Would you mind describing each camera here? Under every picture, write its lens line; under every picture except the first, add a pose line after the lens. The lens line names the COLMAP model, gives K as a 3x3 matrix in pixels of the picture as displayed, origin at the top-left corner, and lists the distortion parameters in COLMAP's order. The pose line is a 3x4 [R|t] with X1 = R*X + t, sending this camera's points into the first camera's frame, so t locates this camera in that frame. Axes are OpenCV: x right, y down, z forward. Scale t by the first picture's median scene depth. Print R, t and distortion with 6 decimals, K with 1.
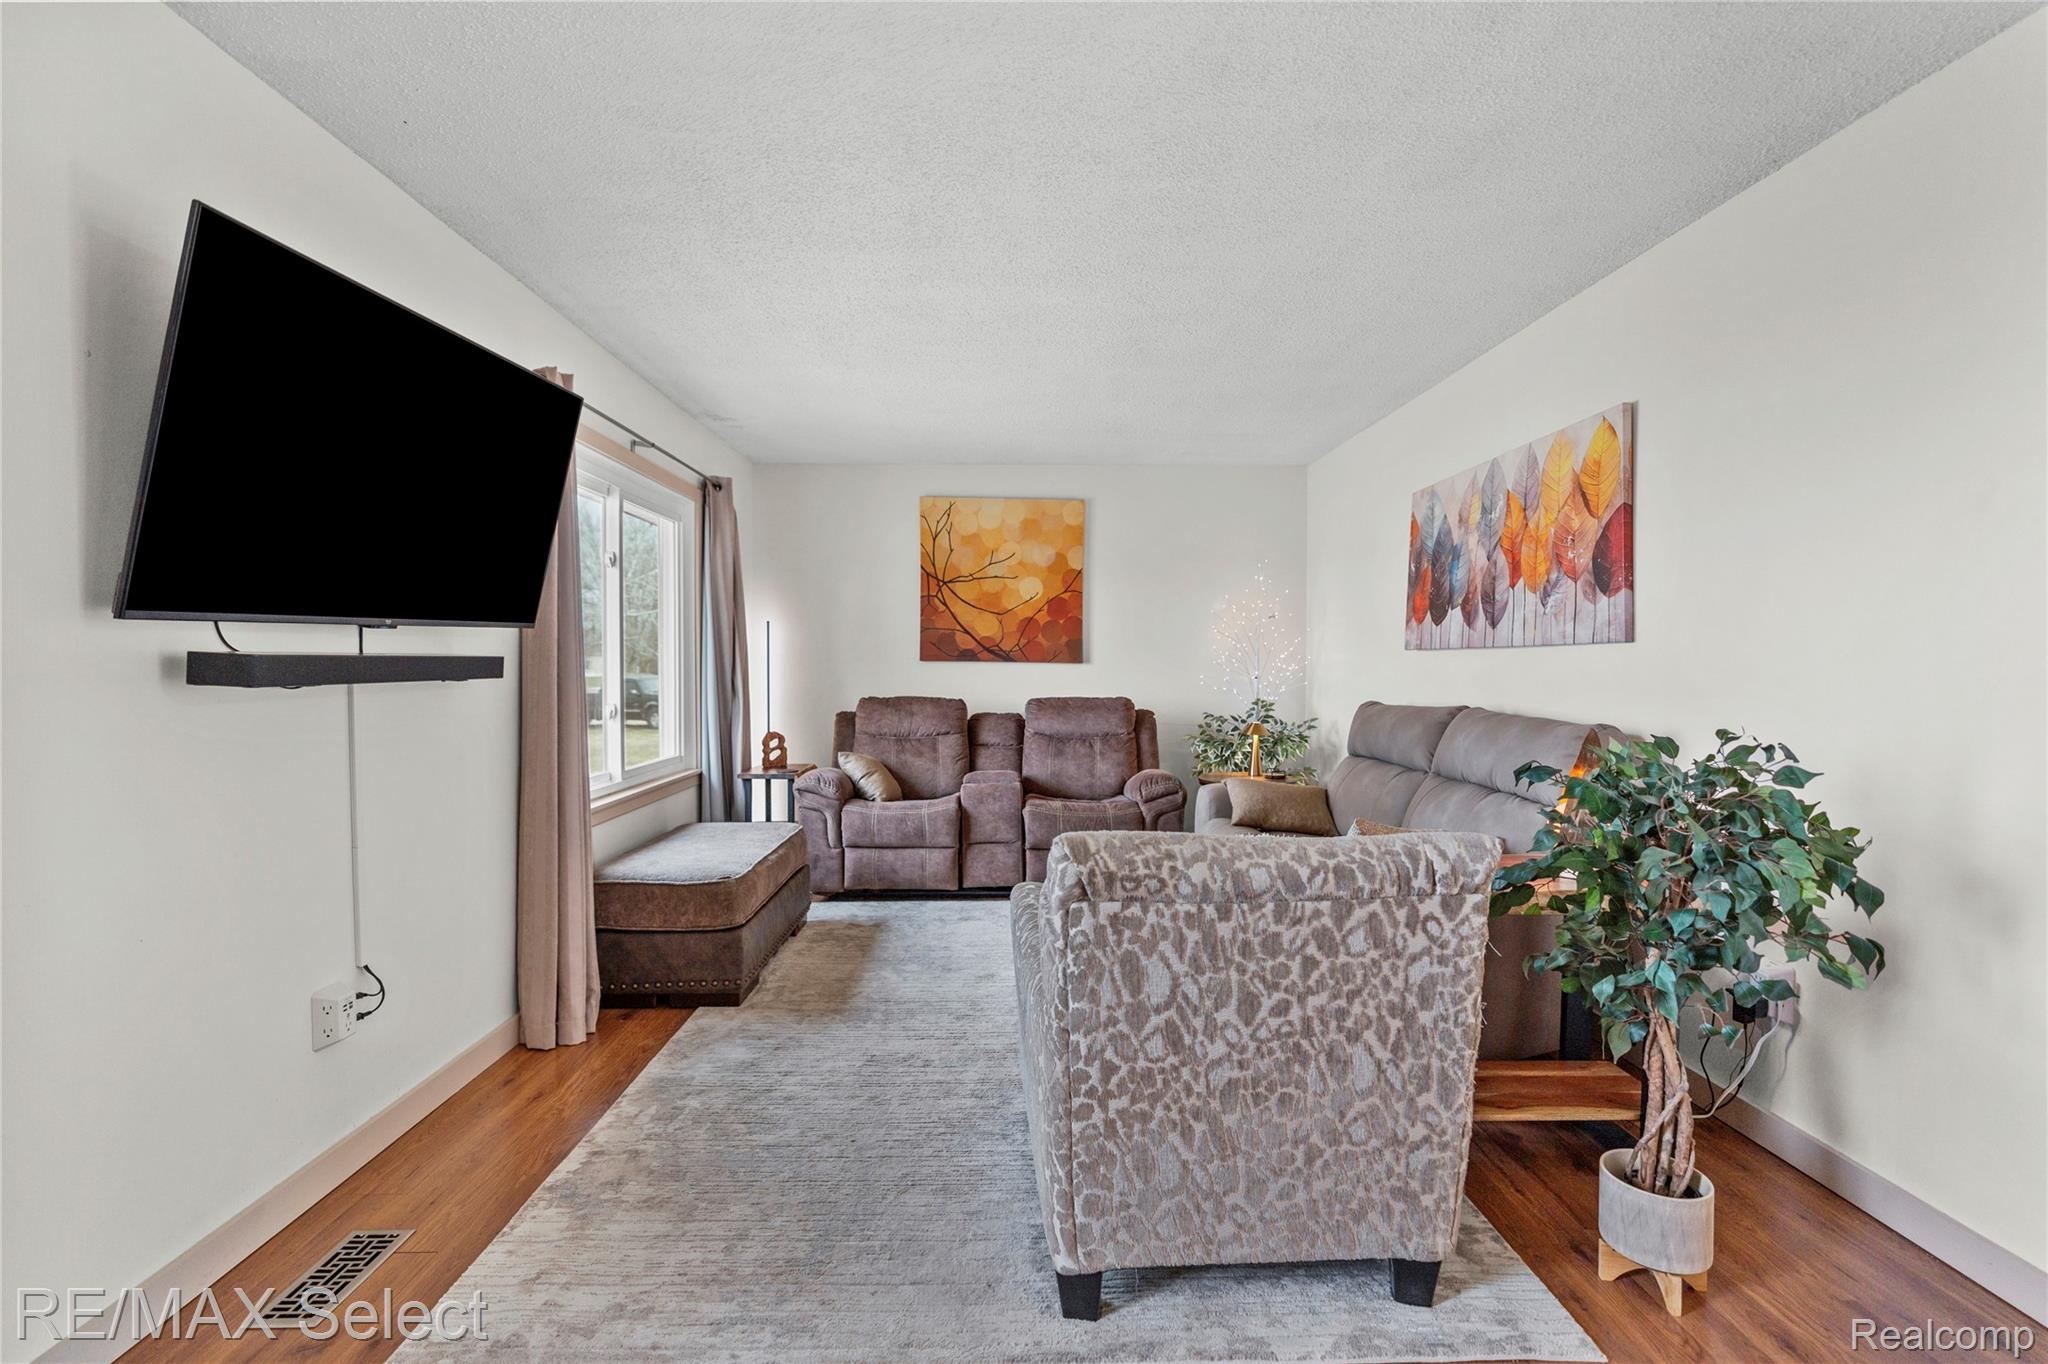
lens RADIAL K [[917.8, 0, 1033.5], [0, 917.8, 683.3], [0, 0, 1]] dist [-0.014423, 0.007246]
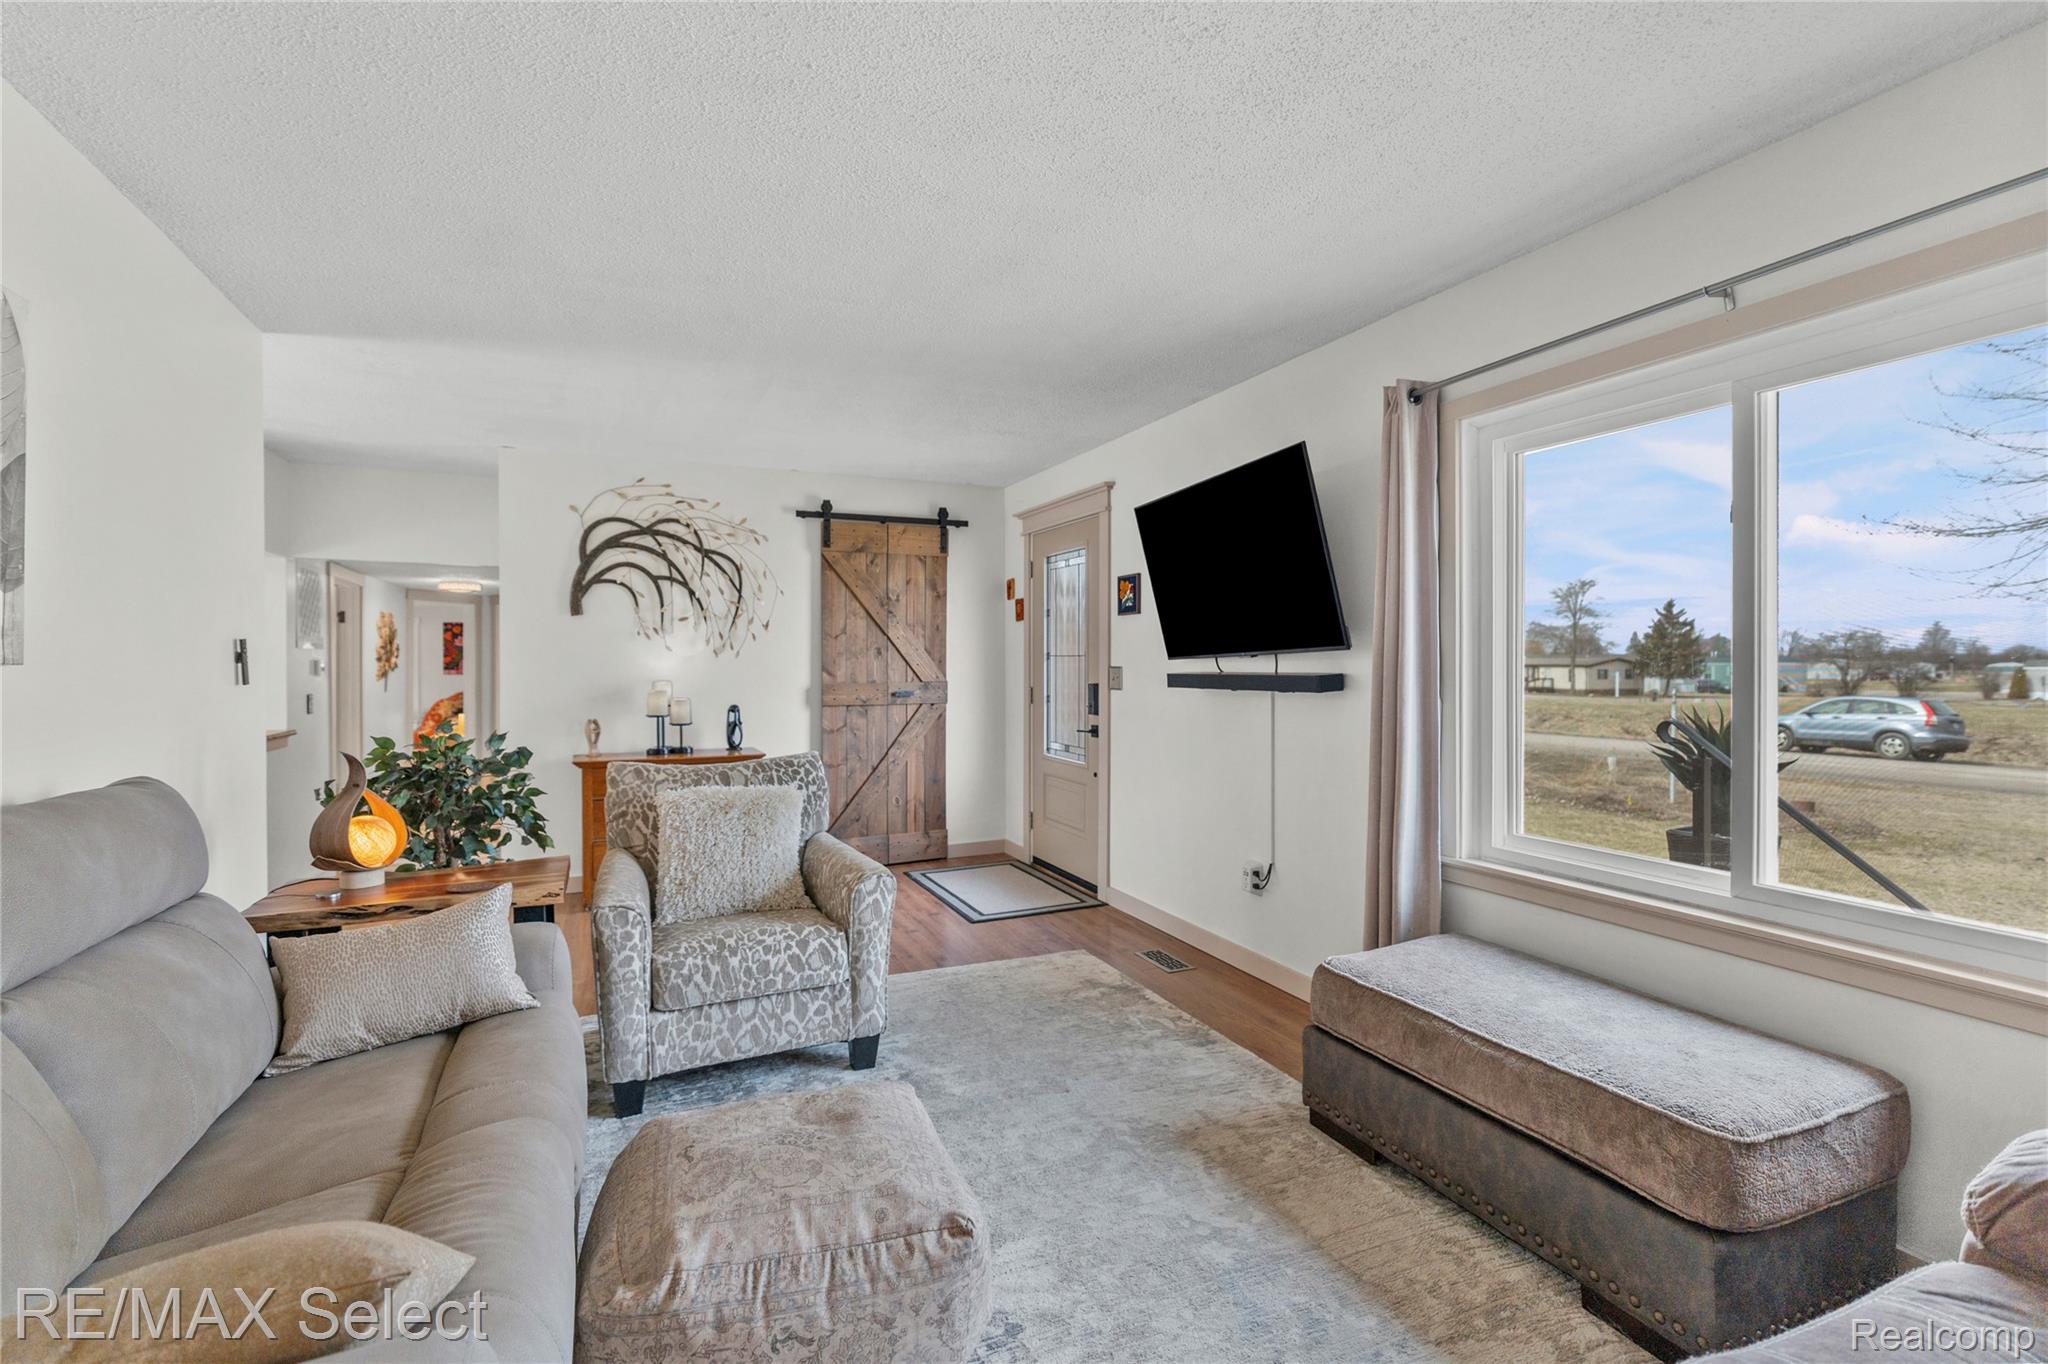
lens RADIAL K [[917.8, 0, 1033.5], [0, 917.8, 683.3], [0, 0, 1]] dist [-0.014423, 0.007246]
pose [[-0.928458, 0.008945, -0.371331, 0.165383], [-0.006350, 0.999182, 0.039946, -0.047538], [0.371384, 0.039446, -0.927641, 1.443687]]
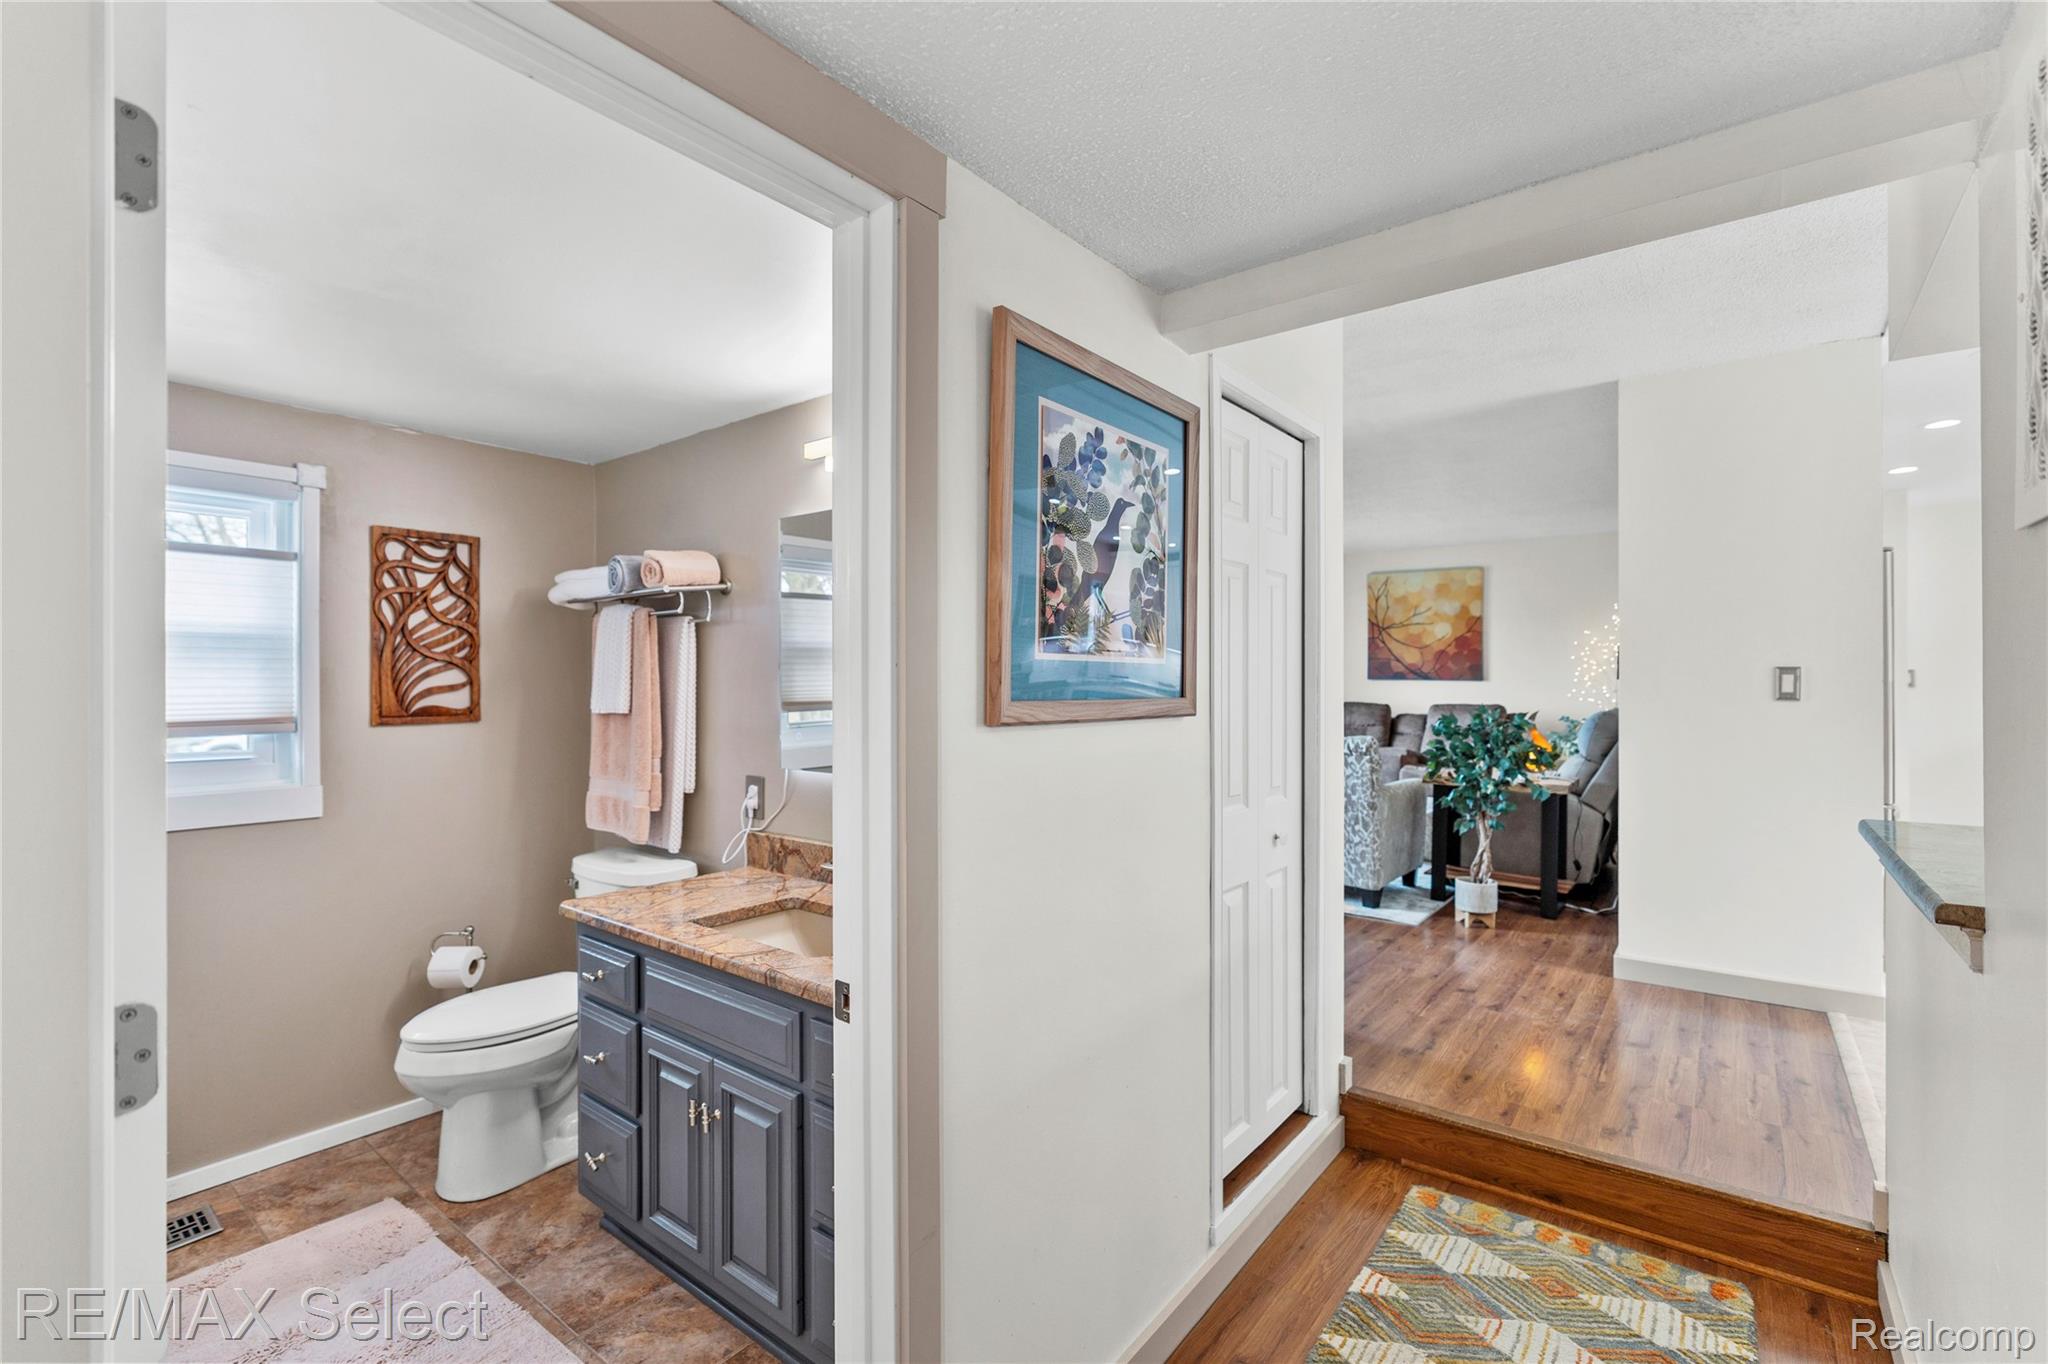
lens RADIAL K [[920.0, 0, 1032.5], [0, 920.0, 672.7], [0, 0, 1]] dist [-0.010597, 0.006585]
pose [[0.769038, -0.006534, -0.639170, 0.680029], [-0.015626, 0.999457, -0.029018, 0.028051], [0.639012, 0.032304, 0.768518, -0.873826]]
